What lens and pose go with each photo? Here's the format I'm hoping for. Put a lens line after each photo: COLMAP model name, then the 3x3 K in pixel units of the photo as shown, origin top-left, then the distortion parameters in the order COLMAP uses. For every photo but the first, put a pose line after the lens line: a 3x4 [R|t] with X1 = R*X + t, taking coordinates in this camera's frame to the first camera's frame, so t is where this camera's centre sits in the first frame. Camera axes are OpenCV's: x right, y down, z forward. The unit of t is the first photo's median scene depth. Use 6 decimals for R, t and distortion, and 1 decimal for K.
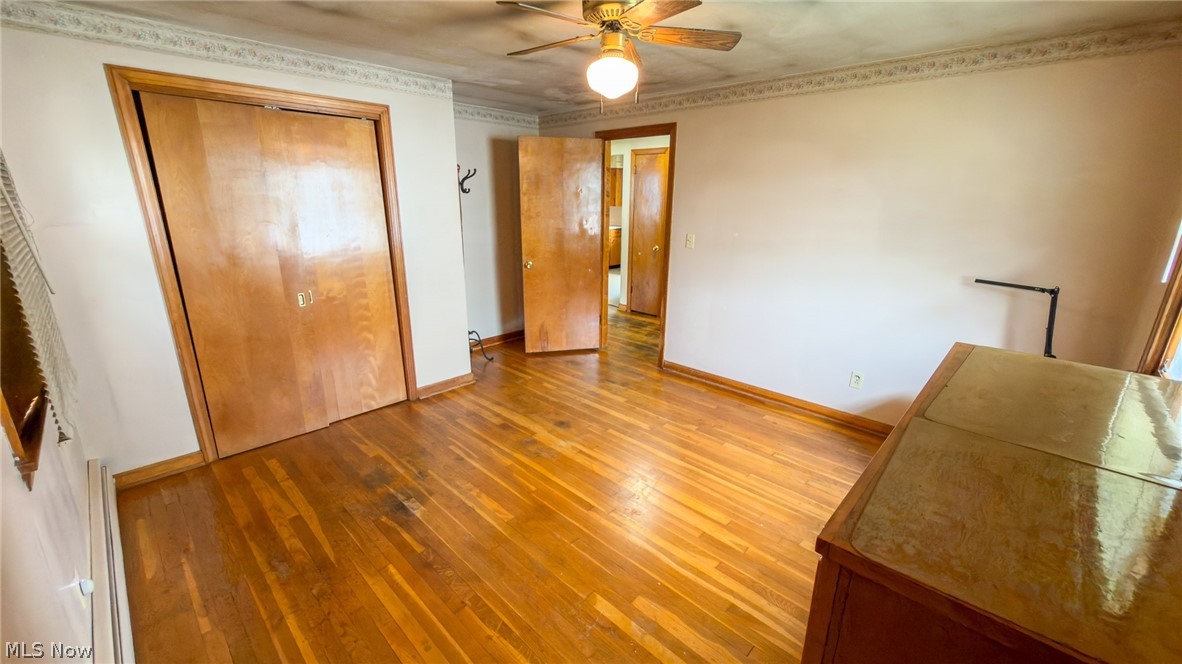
lens RADIAL K [[471.6, 0, 588.1], [0, 471.6, 334.2], [0, 0, 1]] dist [-0.000385, -0.000466]
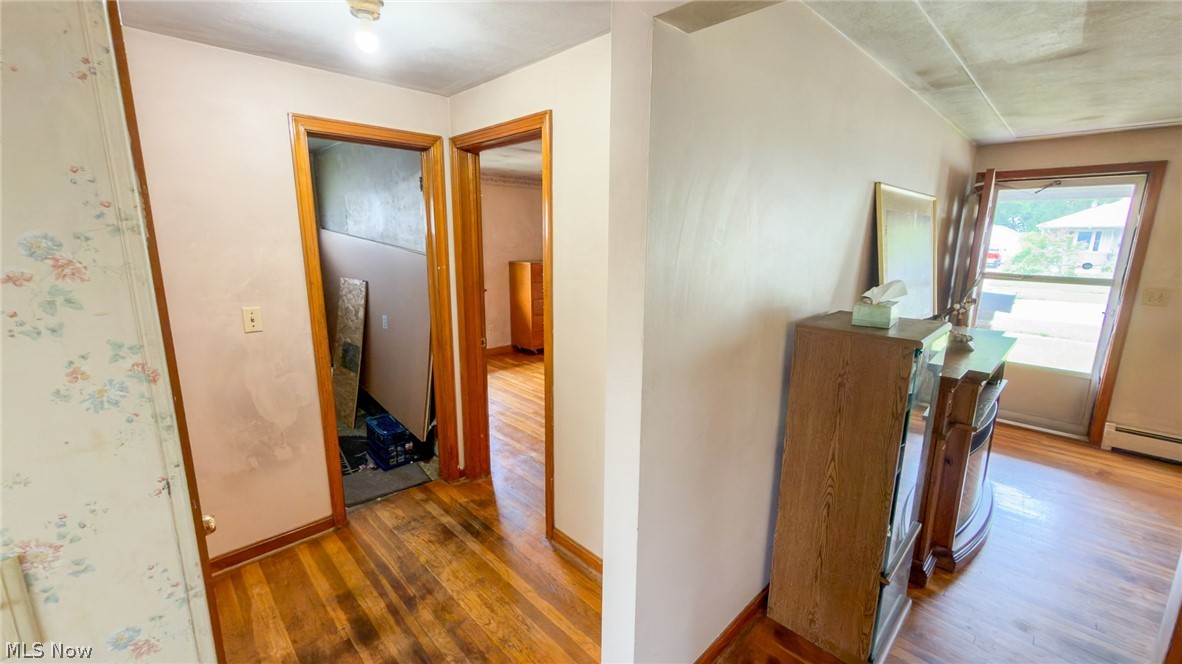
lens RADIAL K [[471.6, 0, 592.7], [0, 471.6, 330.5], [0, 0, 1]] dist [-0.000385, -0.000466]
pose [[-0.999486, -0.027273, 0.016875, -0.020517], [-0.016280, 0.884785, 0.465714, -0.657449], [-0.027632, 0.465200, -0.884774, 2.193955]]
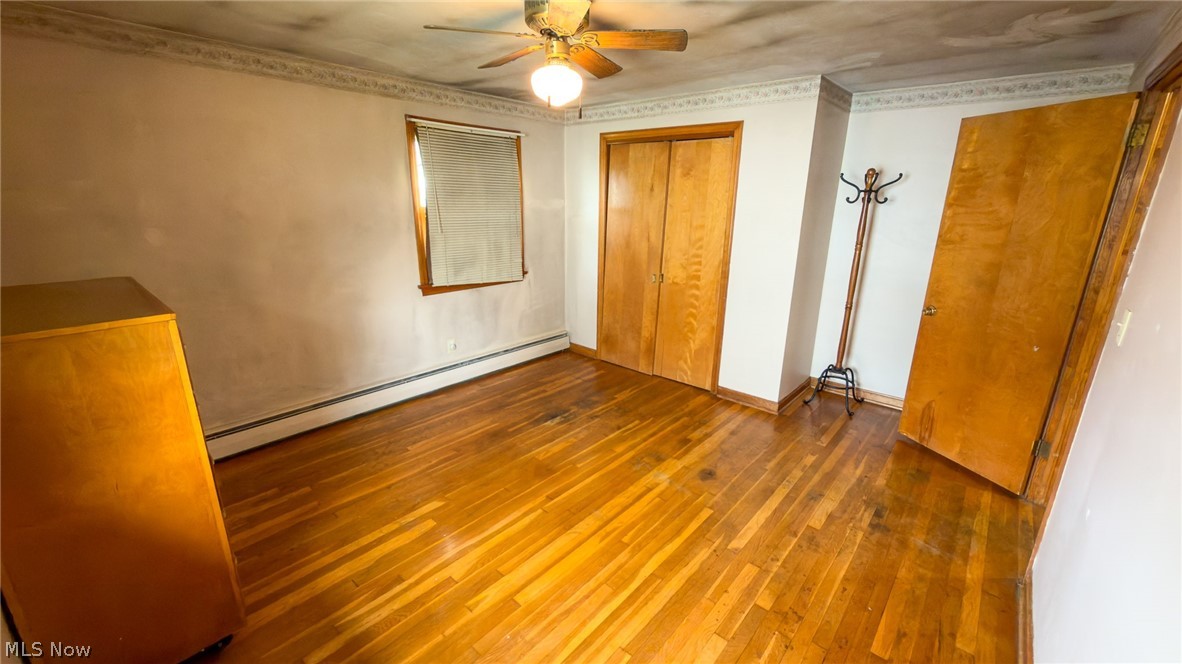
lens RADIAL K [[471.6, 0, 590.7], [0, 471.6, 332.2], [0, 0, 1]] dist [-0.000385, -0.000466]
pose [[0.044945, 0.264434, -0.963356, 0.729278], [-0.296547, 0.924395, 0.239904, -0.196507], [0.953960, 0.274898, 0.119964, 0.680831]]
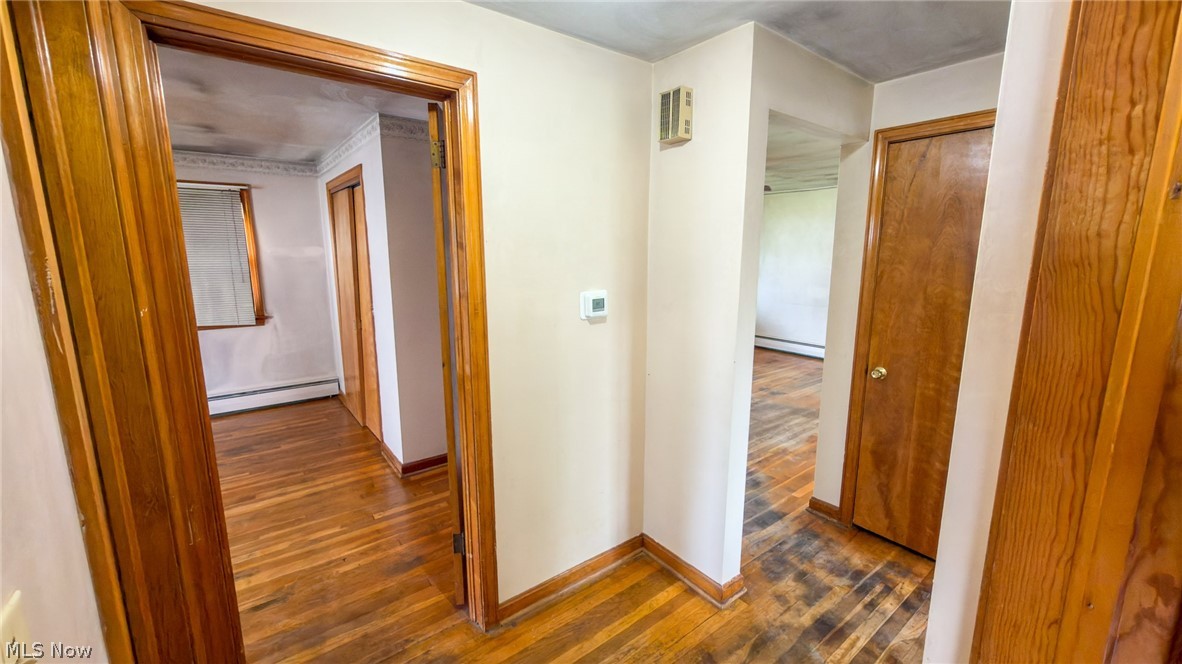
lens RADIAL K [[471.6, 0, 590.0], [0, 471.6, 331.7], [0, 0, 1]] dist [-0.000385, -0.000466]
pose [[-0.140701, 0.165090, -0.976191, 0.588678], [-0.284746, 0.937592, 0.199603, -0.497956], [0.948221, 0.306051, -0.084912, 1.703368]]
